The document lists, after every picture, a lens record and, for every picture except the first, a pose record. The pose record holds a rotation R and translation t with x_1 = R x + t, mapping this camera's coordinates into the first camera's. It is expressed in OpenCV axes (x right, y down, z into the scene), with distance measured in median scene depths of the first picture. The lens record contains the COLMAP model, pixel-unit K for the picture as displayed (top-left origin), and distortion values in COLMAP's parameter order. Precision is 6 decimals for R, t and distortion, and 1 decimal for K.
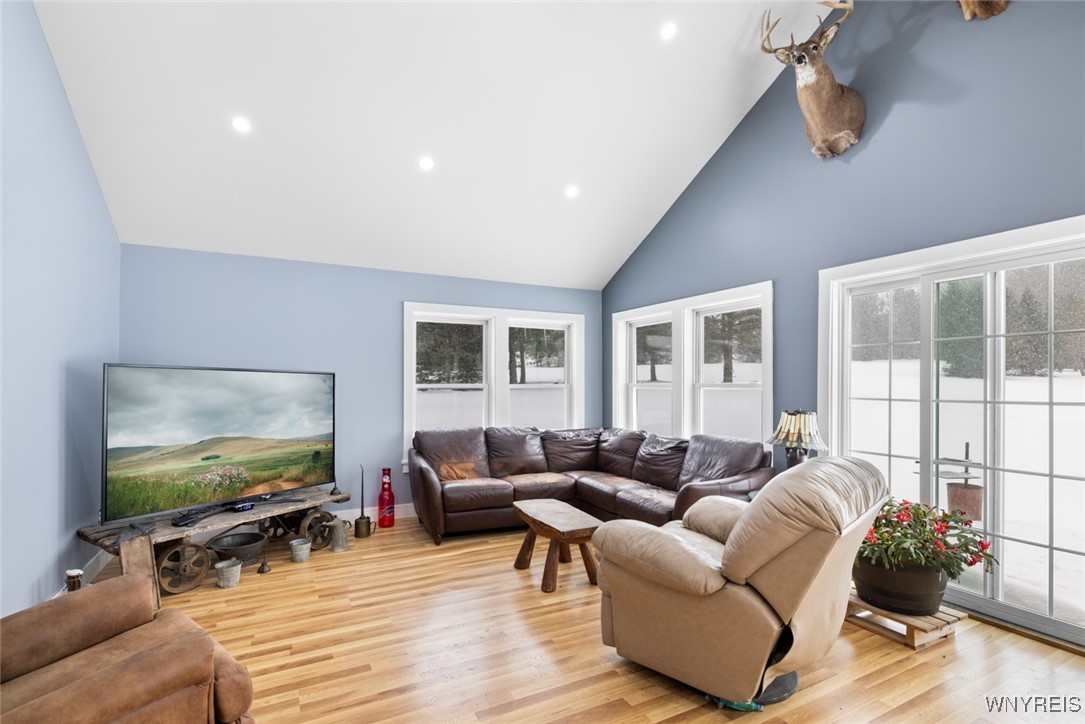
lens RADIAL K [[490.9, 0, 531.5], [0, 490.9, 401.9], [0, 0, 1]] dist [-0.005666, 0.001272]
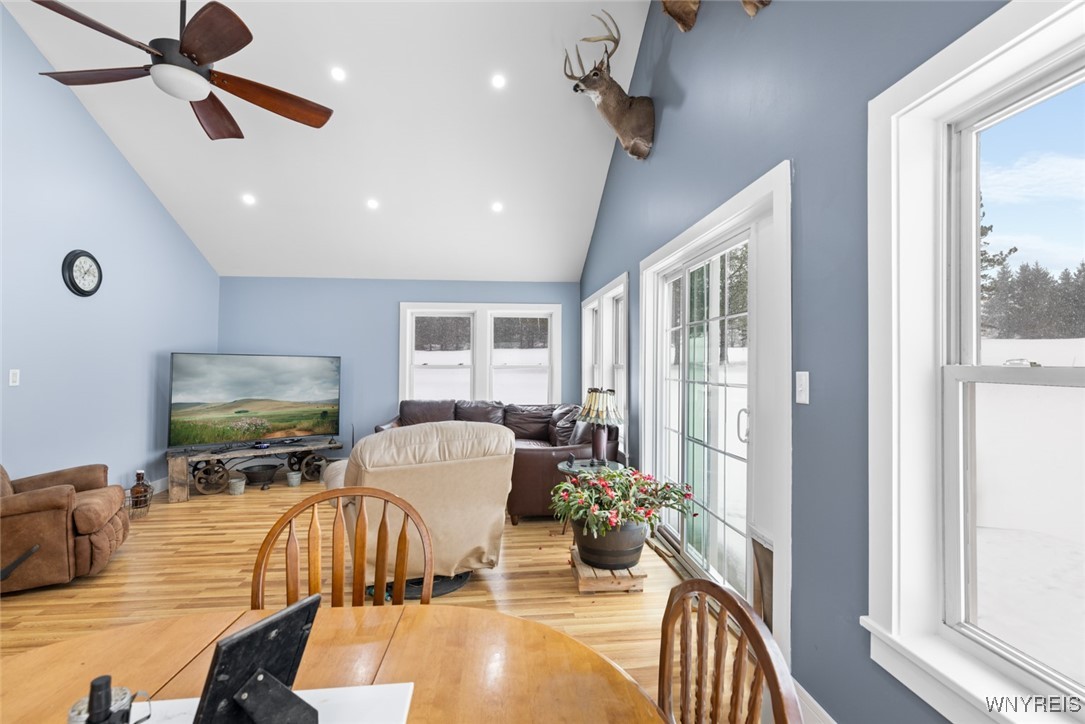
lens RADIAL K [[490.9, 0, 539.8], [0, 490.9, 352.7], [0, 0, 1]] dist [-0.005666, 0.001272]
pose [[0.930240, -0.006673, -0.366892, 0.758711], [-0.014158, 0.998437, -0.054057, -0.002936], [0.366679, 0.055480, 0.928692, -0.103171]]
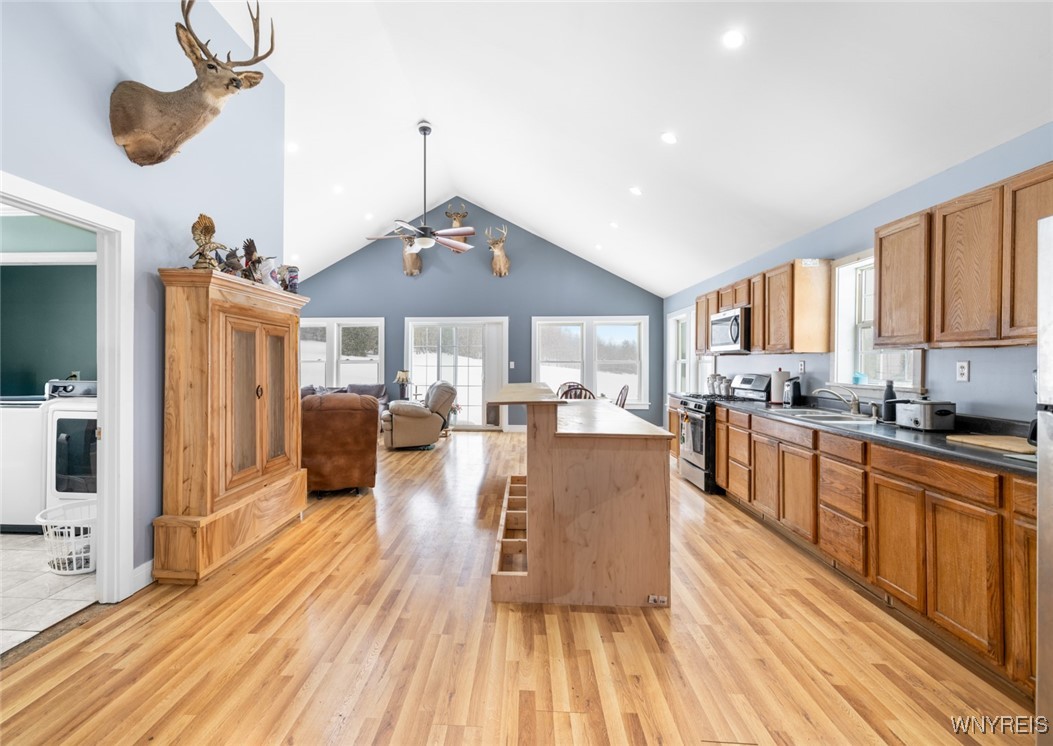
lens RADIAL K [[479.8, 0, 491.3], [0, 479.8, 359.9], [0, 0, 1]] dist [0.004872, 0.001052]
pose [[0.519214, 0.002004, 0.854642, -1.353406], [0.023576, 0.999583, -0.016667, 0.016228], [-0.854319, 0.028803, 0.518950, -0.734518]]
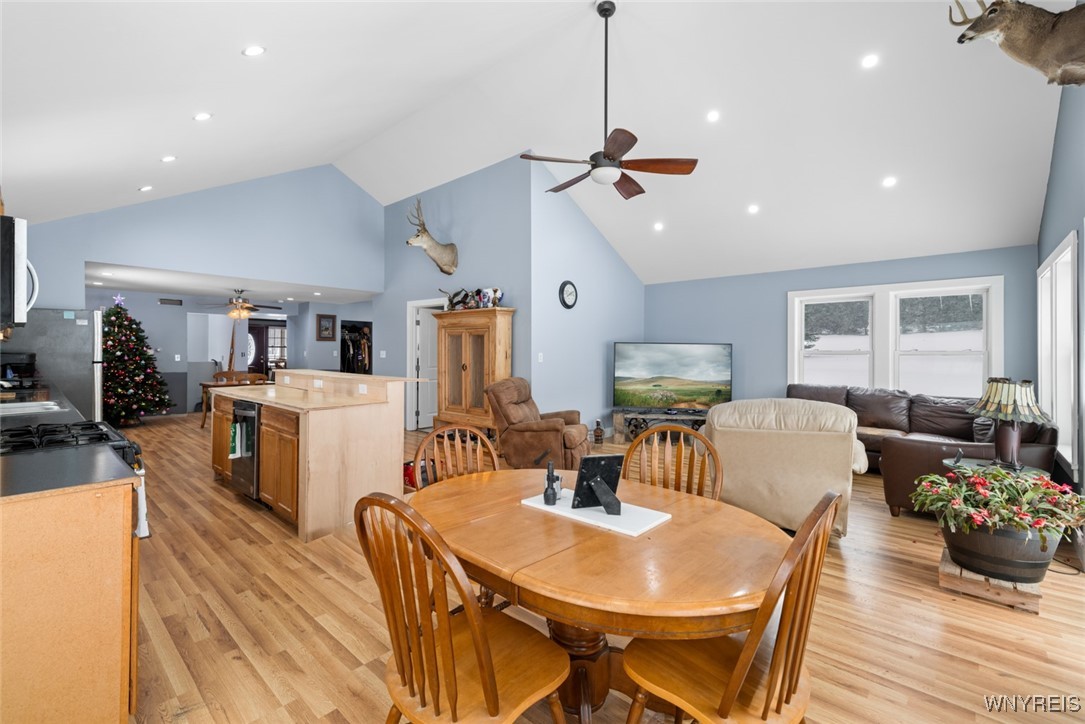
lens RADIAL K [[463.6, 0, 536.8], [0, 463.6, 348.9], [0, 0, 1]] dist [-0.001372, 0.000873]
pose [[0.347721, -0.001648, -0.937597, 0.976170], [-0.031726, 0.999405, -0.013523, -0.000277], [0.937061, 0.034448, 0.347462, -0.169794]]
